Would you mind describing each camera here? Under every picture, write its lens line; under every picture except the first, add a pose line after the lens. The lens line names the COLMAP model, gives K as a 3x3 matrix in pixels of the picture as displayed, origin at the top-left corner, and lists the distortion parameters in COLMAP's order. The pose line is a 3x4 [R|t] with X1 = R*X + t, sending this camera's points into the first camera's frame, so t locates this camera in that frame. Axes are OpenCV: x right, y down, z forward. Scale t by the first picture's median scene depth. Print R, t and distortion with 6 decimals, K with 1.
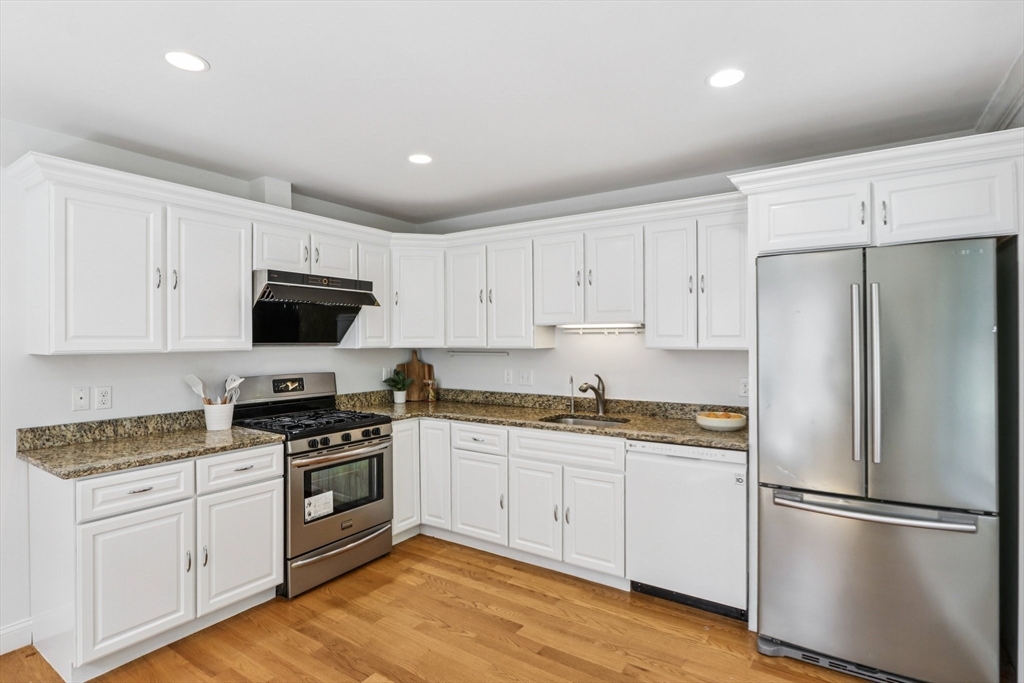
lens RADIAL K [[501.7, 0, 509.8], [0, 501.7, 338.6], [0, 0, 1]] dist [-0.001169, -0.000138]
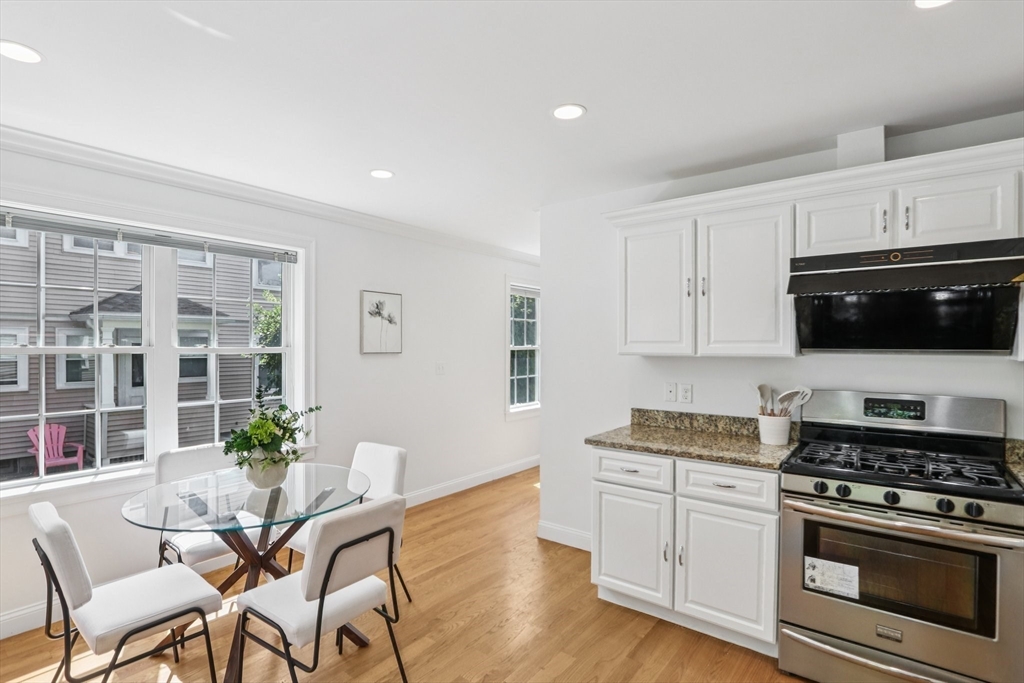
lens RADIAL K [[526.1, 0, 508.1], [0, 526.1, 346.8], [0, 0, 1]] dist [-0.002312, -0.001063]
pose [[-0.069073, 0.008446, -0.997576, 0.412532], [0.000905, 0.999964, 0.008404, -0.002119], [0.997611, -0.000323, -0.069078, 0.614985]]
